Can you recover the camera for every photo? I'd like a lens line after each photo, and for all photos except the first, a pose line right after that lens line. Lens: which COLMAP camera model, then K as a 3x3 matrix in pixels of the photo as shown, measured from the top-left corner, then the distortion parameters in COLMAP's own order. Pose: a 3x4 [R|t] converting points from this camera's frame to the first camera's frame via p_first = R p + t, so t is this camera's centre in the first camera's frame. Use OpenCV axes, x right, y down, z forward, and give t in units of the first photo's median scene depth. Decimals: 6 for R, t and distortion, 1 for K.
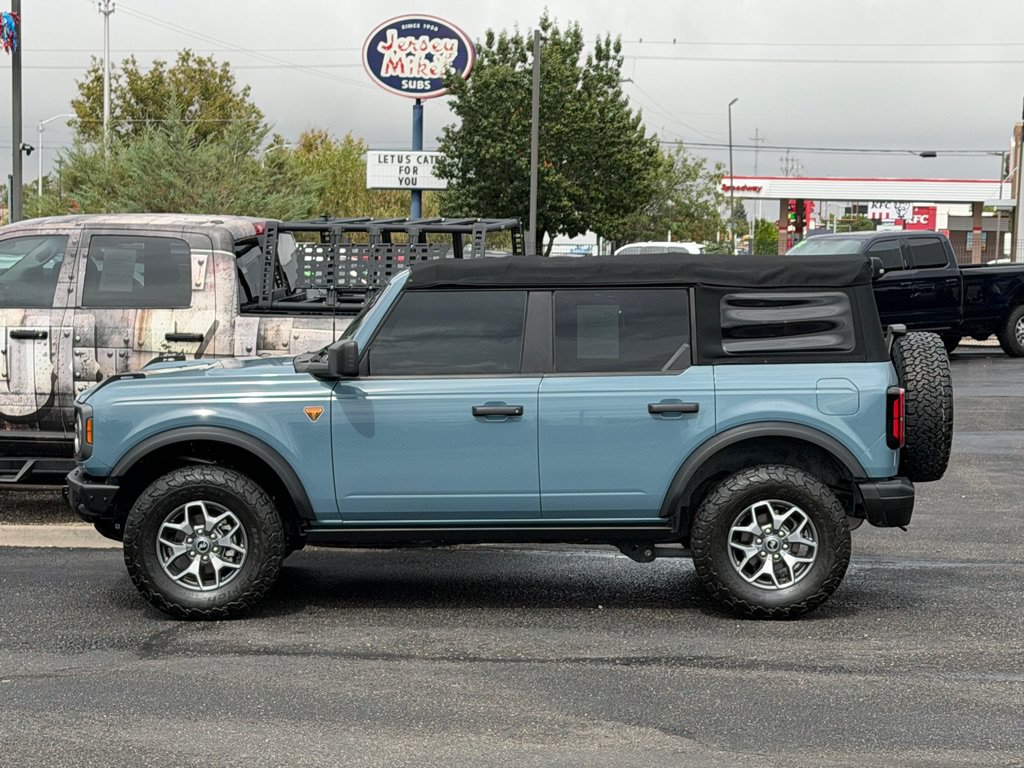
lens RADIAL K [[2301.0, 0, 512.8], [0, 2301.0, 387.7], [0, 0, 1]] dist [0.179452, -0.243679]
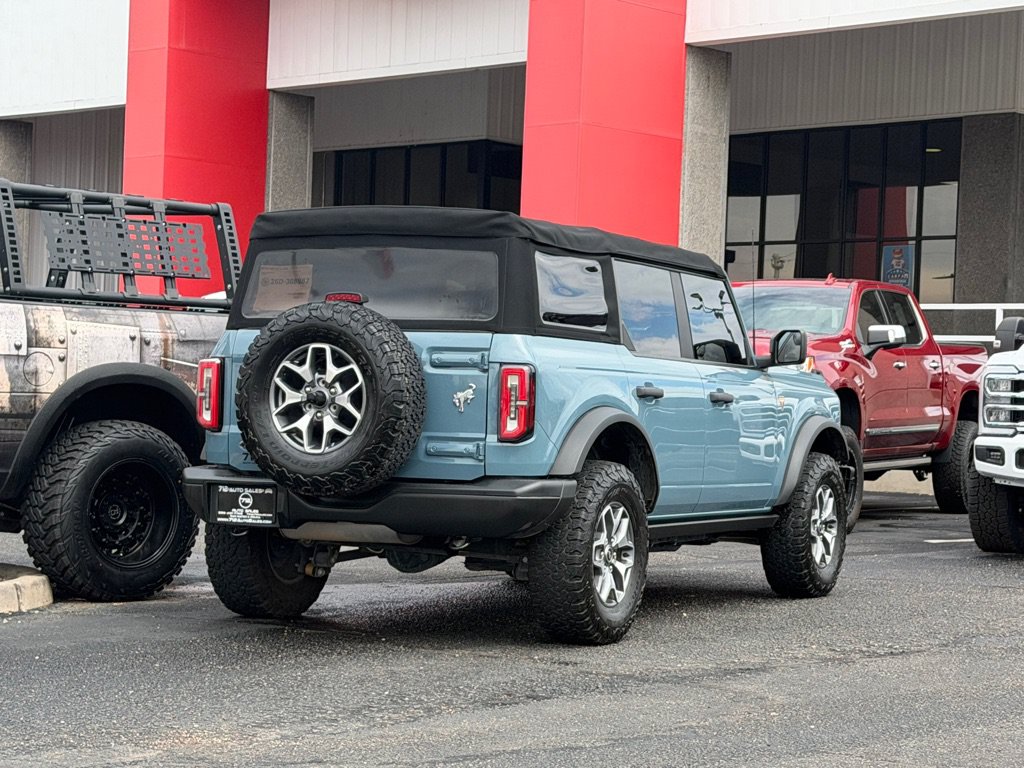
lens RADIAL K [[2299.1, 0, 529.9], [0, 2299.1, 390.3], [0, 0, 1]] dist [0.139945, 0.315186]
pose [[0.549575, 0.012386, 0.835352, -0.178308], [0.030264, 0.998939, -0.034723, 0.007909], [-0.834896, 0.044364, 0.548617, 0.122556]]
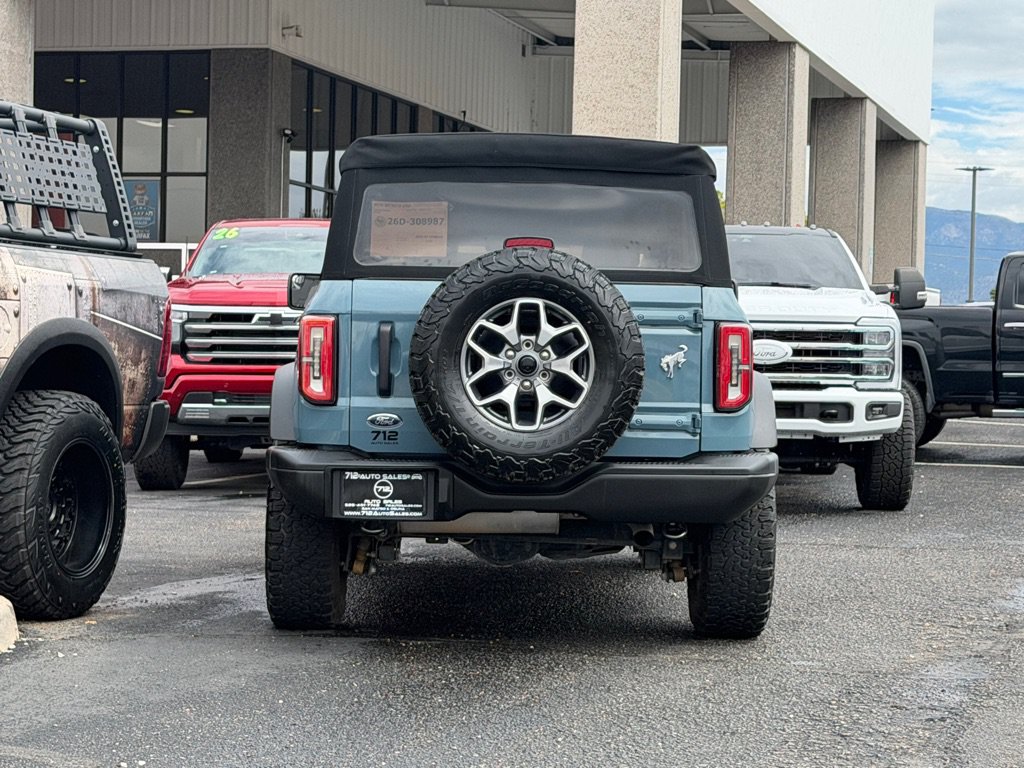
lens RADIAL K [[2298.6, 0, 515.8], [0, 2298.6, 389.7], [0, 0, 1]] dist [0.162733, 0.006519]
pose [[0.117979, -0.016859, 0.992873, -0.185422], [0.047666, 0.998799, 0.011295, 0.001704], [-0.991871, 0.045994, 0.118641, 0.218257]]
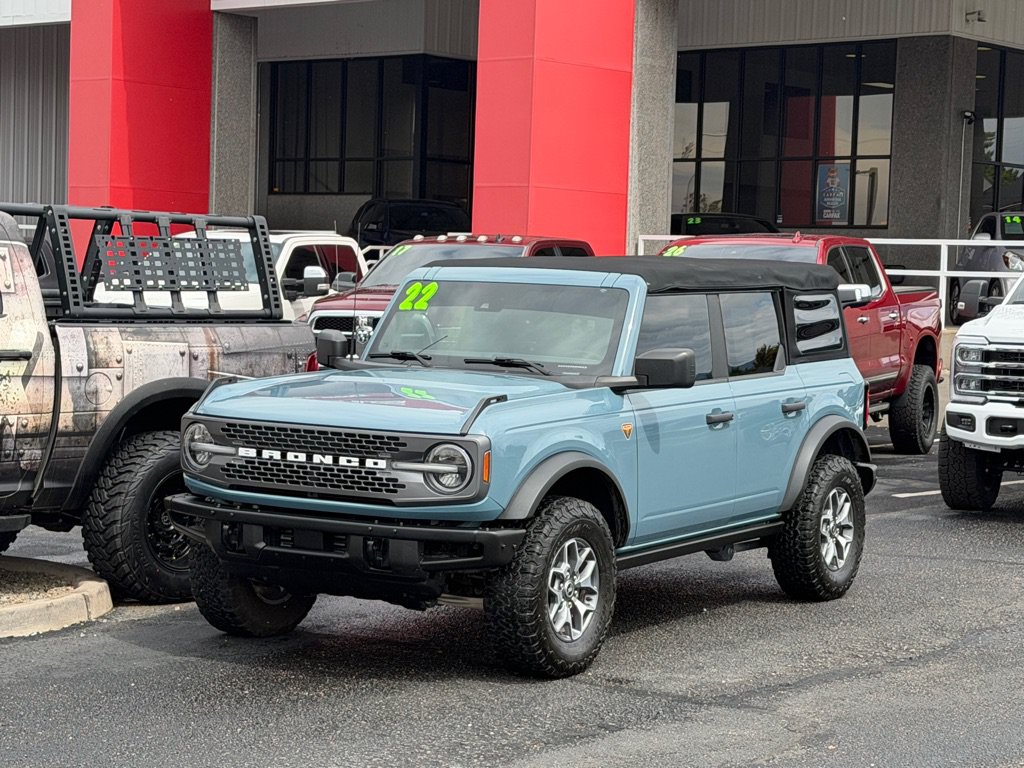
lens RADIAL K [[2299.1, 0, 529.9], [0, 2299.1, 390.3], [0, 0, 1]] dist [0.139945, 0.315186]
pose [[0.512442, -0.039006, 0.857835, -0.195698], [0.036073, 0.999064, 0.023880, -0.006113], [-0.857964, 0.018708, 0.513369, 0.125945]]
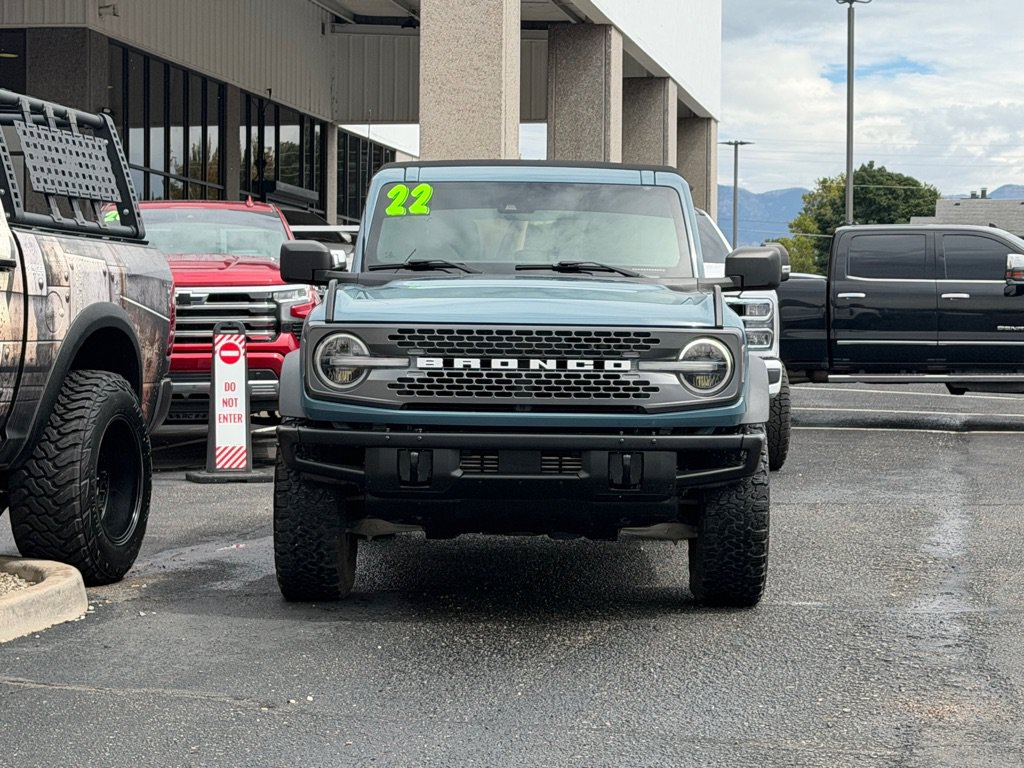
lens RADIAL K [[2304.5, 0, 535.1], [0, 2304.5, 368.0], [0, 0, 1]] dist [0.140631, 0.352661]
pose [[0.000079, -0.020108, 0.999798, -0.202378], [0.062145, 0.997865, 0.020064, 0.000395], [-0.998067, 0.062130, 0.001328, 0.237251]]
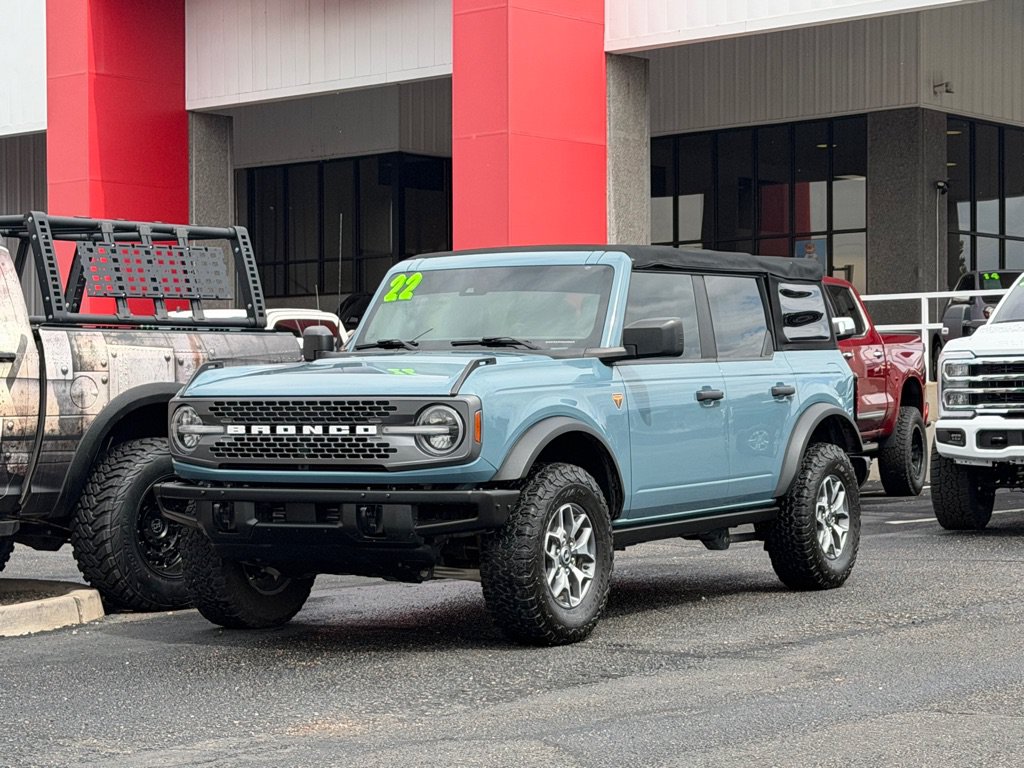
lens RADIAL K [[2299.1, 0, 529.9], [0, 2299.1, 390.3], [0, 0, 1]] dist [0.139945, 0.315186]
pose [[0.505527, -0.008141, 0.862773, -0.195244], [0.074893, 0.996595, -0.034478, 0.007913], [-0.859555, 0.082045, 0.504415, 0.127637]]
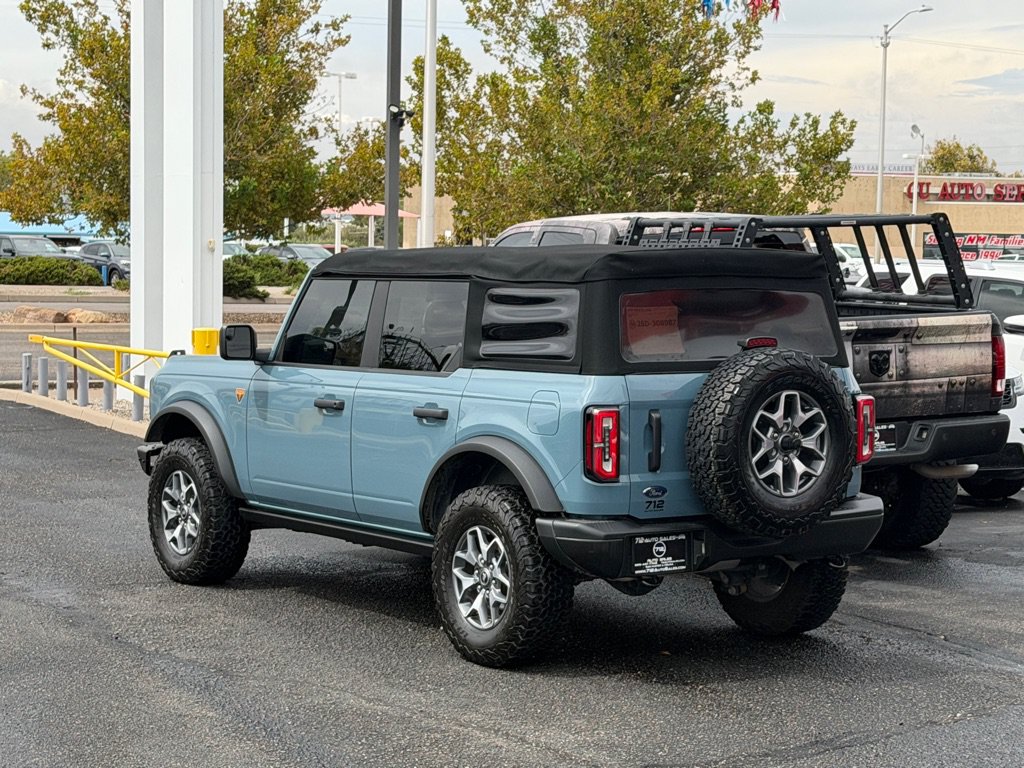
lens RADIAL K [[2299.1, 0, 529.9], [0, 2299.1, 390.3], [0, 0, 1]] dist [0.139945, 0.315186]
pose [[-0.478668, -0.070842, 0.875133, -0.190154], [0.044733, 0.993477, 0.104890, -0.022993], [-0.876856, 0.089355, -0.472377, 0.341279]]
